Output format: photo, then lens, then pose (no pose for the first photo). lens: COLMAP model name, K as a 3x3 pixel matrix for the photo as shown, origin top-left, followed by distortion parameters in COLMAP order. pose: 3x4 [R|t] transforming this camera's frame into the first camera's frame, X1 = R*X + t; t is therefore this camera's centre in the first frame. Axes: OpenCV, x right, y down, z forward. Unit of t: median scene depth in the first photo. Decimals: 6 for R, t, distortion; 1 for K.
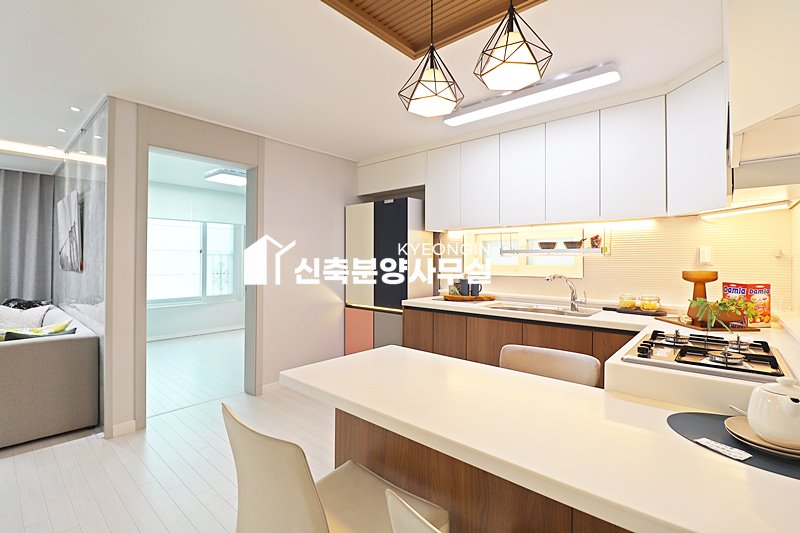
lens RADIAL K [[370.5, 0, 401.9], [0, 370.5, 258.5], [0, 0, 1]] dist [-0.000347, -0.013851]
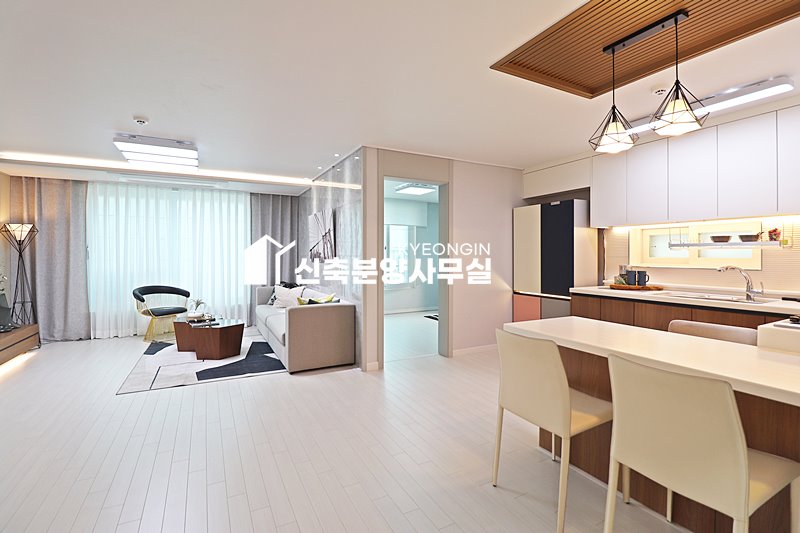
lens RADIAL K [[370.5, 0, 401.9], [0, 370.5, 258.5], [0, 0, 1]] dist [-0.000347, -0.013851]
pose [[0.933546, -0.001356, -0.358456, -0.075191], [0.006038, 0.999910, 0.011943, 0.002322], [0.358408, -0.013314, 0.933470, -0.281942]]
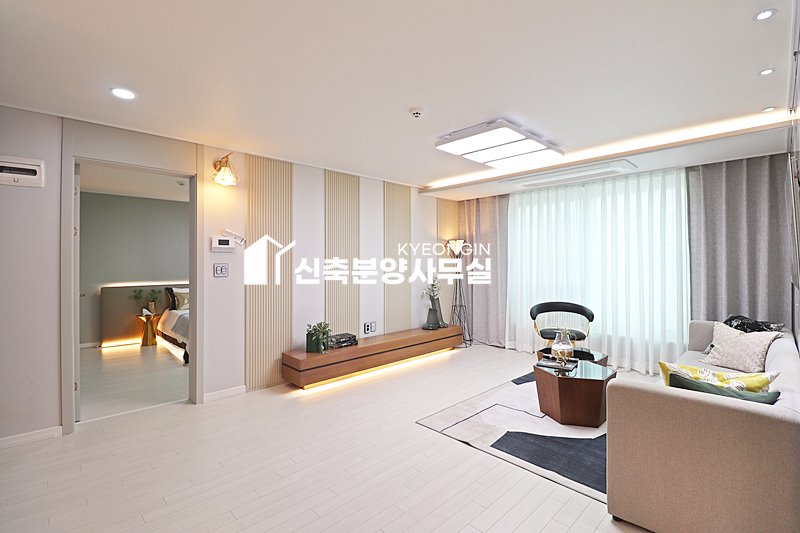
lens RADIAL K [[366.3, 0, 403.1], [0, 366.3, 260.8], [0, 0, 1]] dist [-0.003955, -0.016168]
pose [[-0.083821, -0.010107, -0.996430, -0.237231], [0.007827, 0.999911, -0.010800, -0.010935], [0.996450, -0.008705, -0.083734, 0.381534]]
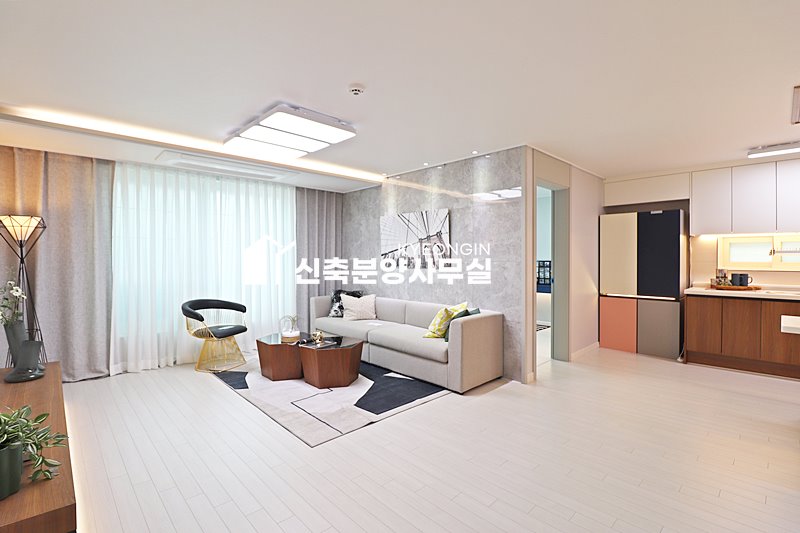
lens RADIAL K [[366.3, 0, 403.1], [0, 366.3, 260.8], [0, 0, 1]] dist [-0.003955, -0.016168]
pose [[0.995539, -0.004471, -0.094246, -0.856024], [0.005901, 0.999872, 0.014904, -0.013457], [0.094167, -0.015393, 0.995437, -0.351754]]
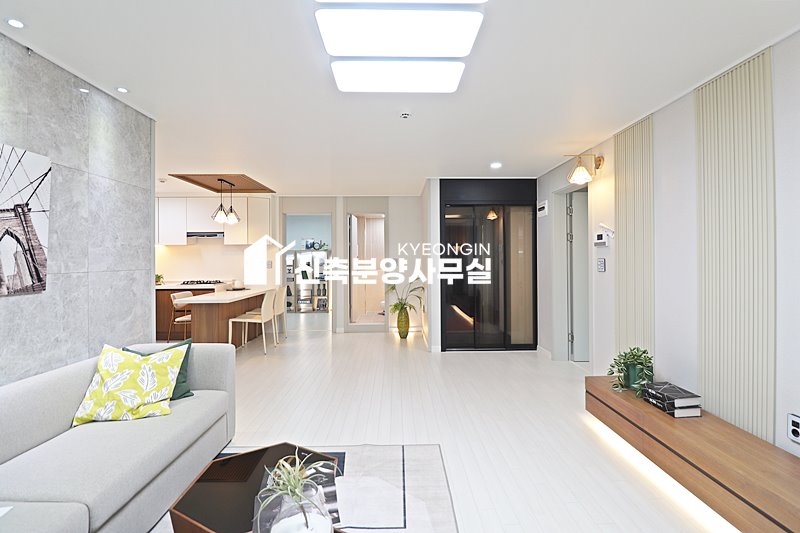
lens RADIAL K [[370.5, 0, 401.9], [0, 370.5, 258.5], [0, 0, 1]] dist [-0.000347, -0.013851]
pose [[-0.670411, -0.000770, 0.741989, -1.611954], [-0.000902, 1.000000, 0.000223, -0.017796], [-0.741989, -0.000520, -0.670412, 0.896237]]
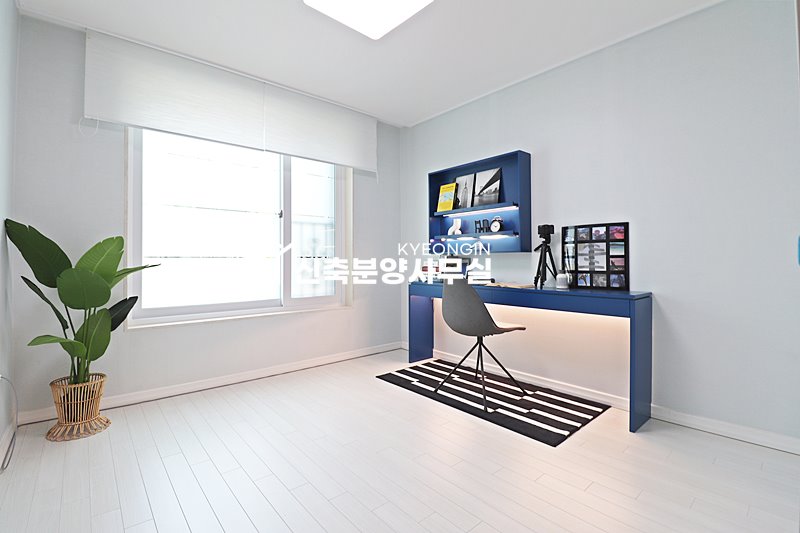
lens RADIAL K [[370.5, 0, 401.9], [0, 370.5, 258.5], [0, 0, 1]] dist [-0.000347, -0.013851]
pose [[0.982929, -0.011445, -0.183628, -0.506452], [0.009780, 0.999902, -0.009974, 0.095367], [0.183724, 0.008008, 0.982945, 0.938631]]
